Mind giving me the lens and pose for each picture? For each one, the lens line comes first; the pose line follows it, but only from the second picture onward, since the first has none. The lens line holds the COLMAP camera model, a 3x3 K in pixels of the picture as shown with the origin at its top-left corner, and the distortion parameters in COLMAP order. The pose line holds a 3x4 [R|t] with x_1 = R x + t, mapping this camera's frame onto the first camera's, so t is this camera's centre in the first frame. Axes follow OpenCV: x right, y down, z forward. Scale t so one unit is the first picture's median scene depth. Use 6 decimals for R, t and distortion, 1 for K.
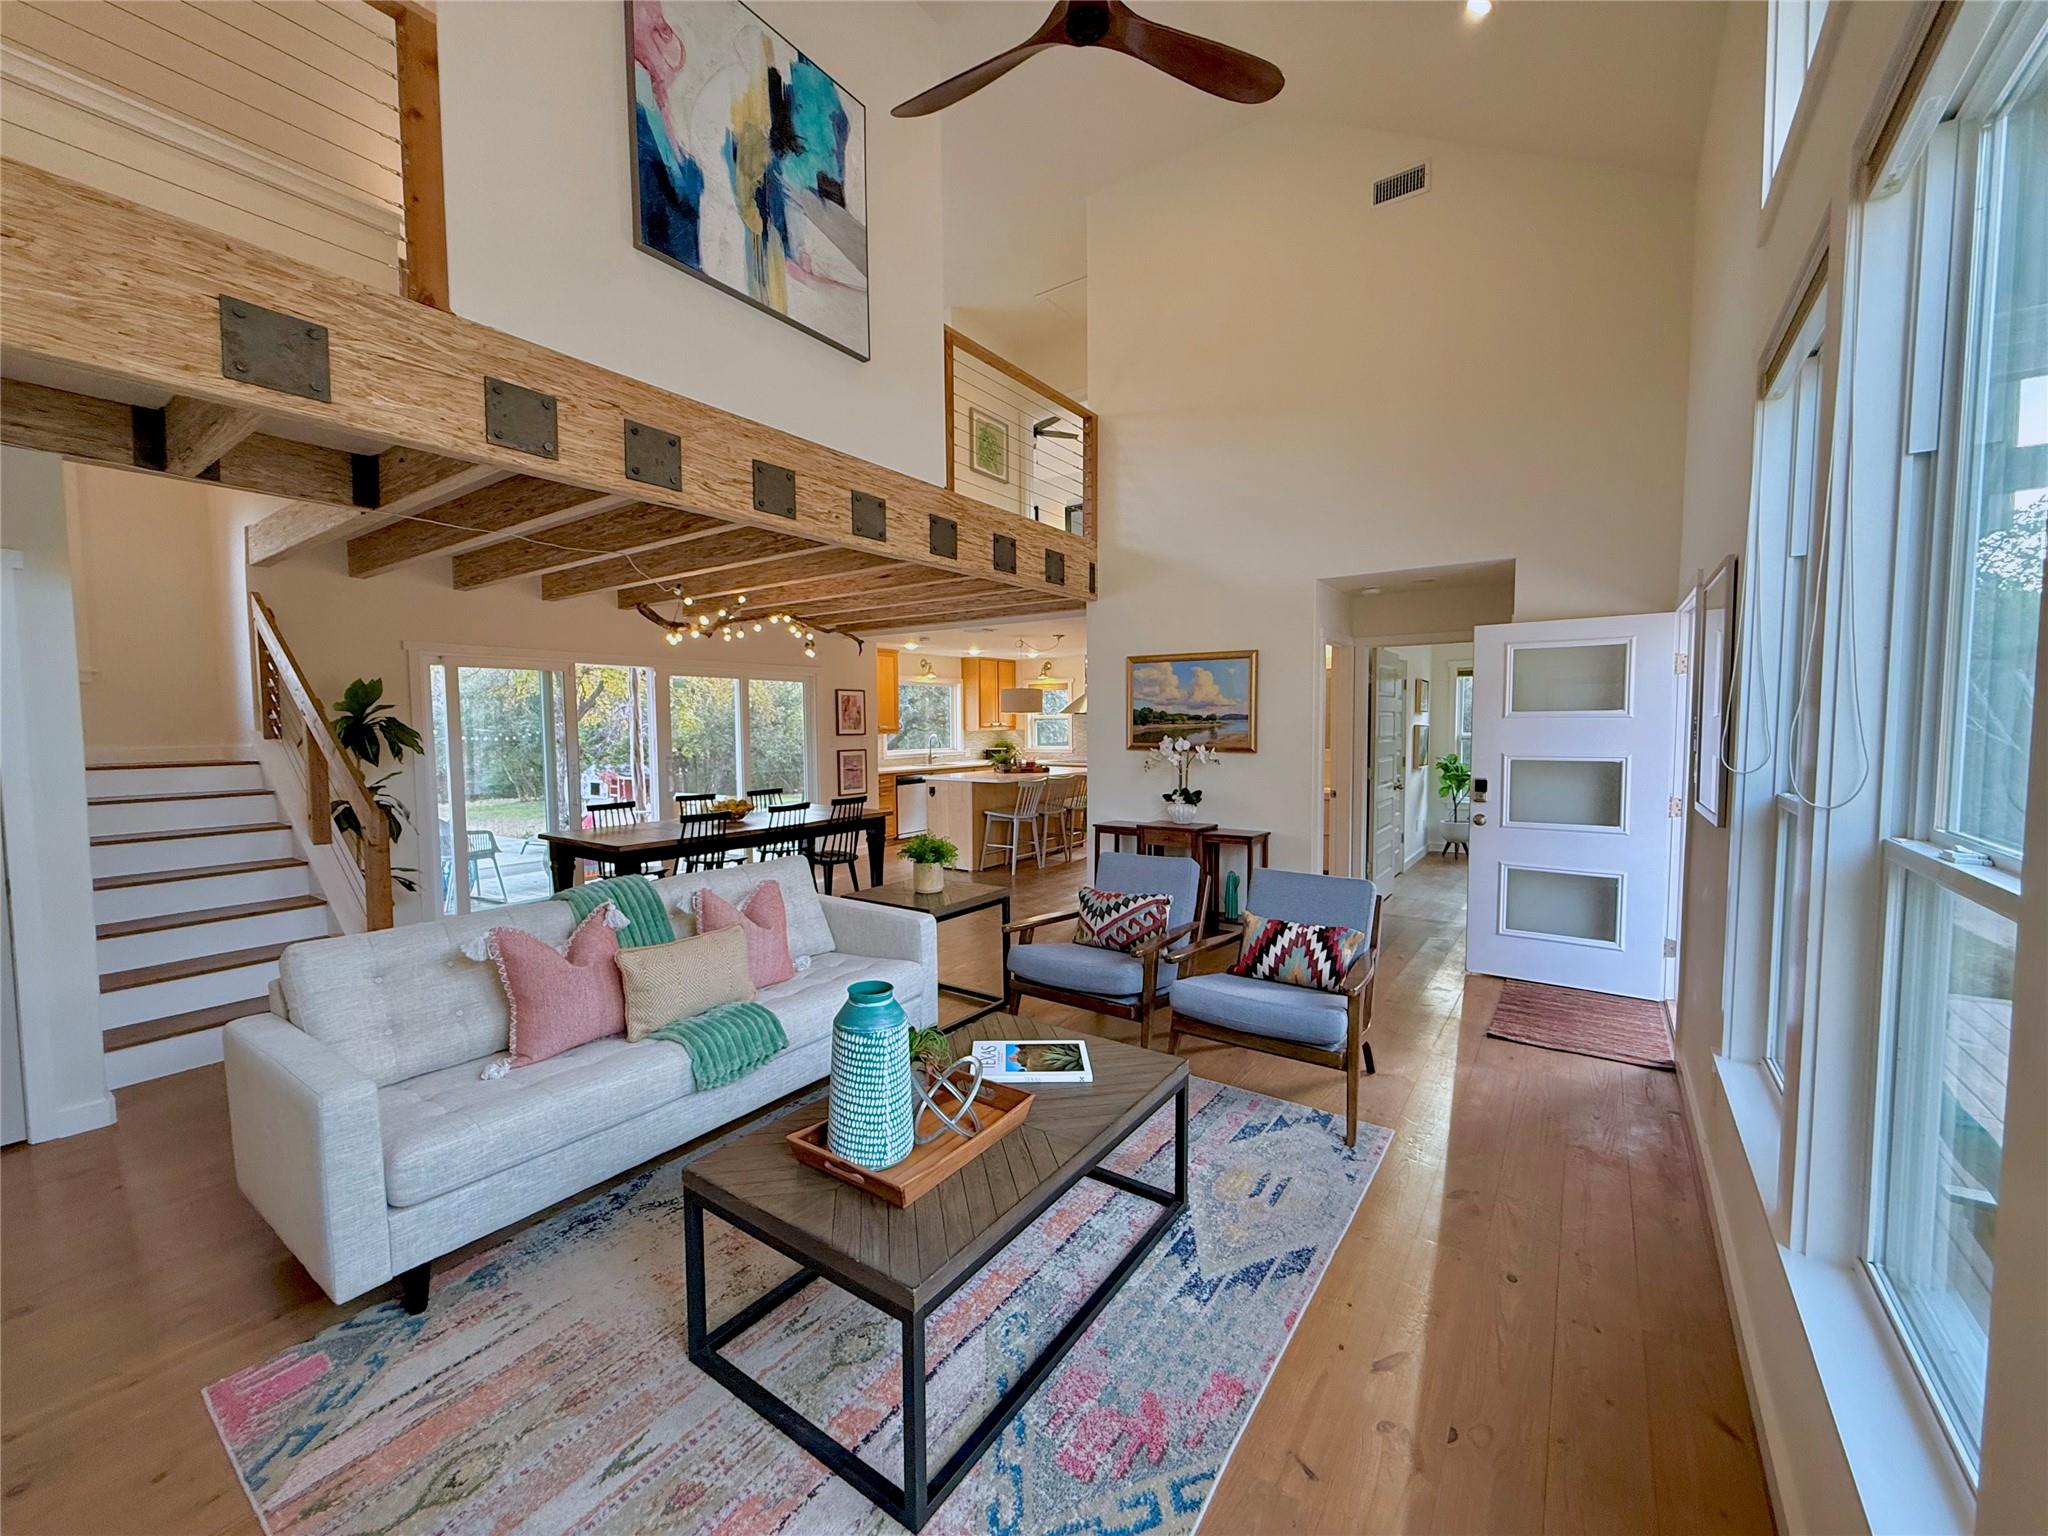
lens RADIAL K [[813.4, 0, 1018.1], [0, 813.4, 771.4], [0, 0, 1]] dist [-0.001408, -0.000176]
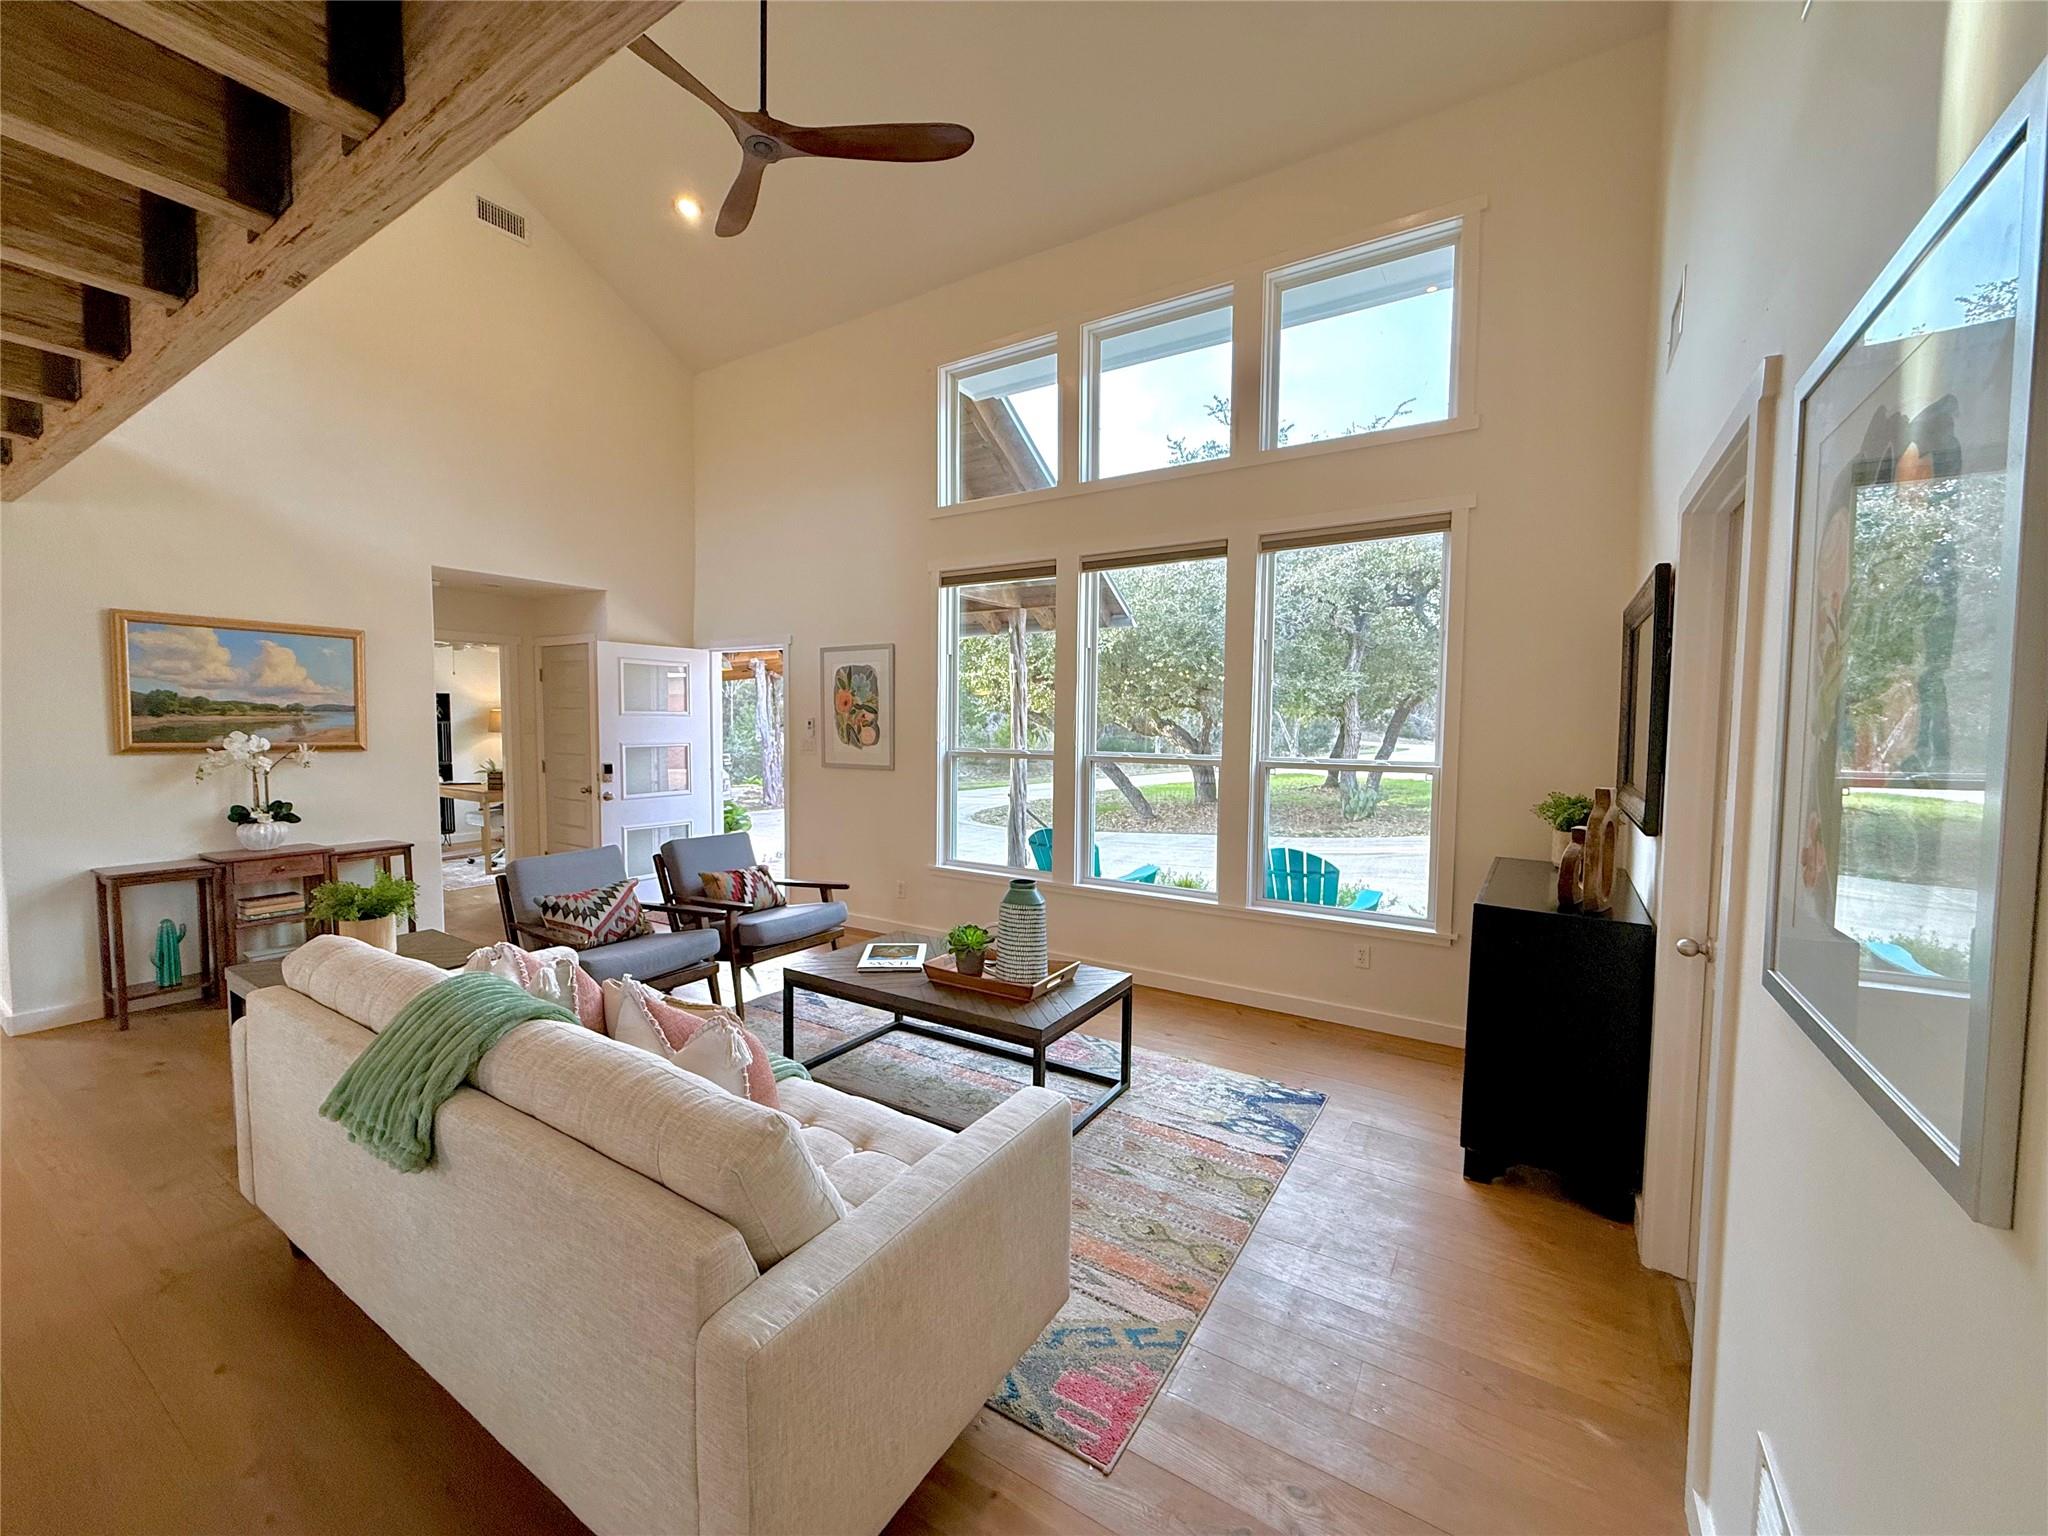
lens RADIAL K [[813.4, 0, 1018.1], [0, 813.4, 771.4], [0, 0, 1]] dist [-0.001408, -0.000176]
pose [[-0.046586, -0.055148, 0.997391, -0.648608], [0.050031, 0.997093, 0.057468, -0.017566], [-0.997661, 0.052577, -0.043691, 0.386902]]
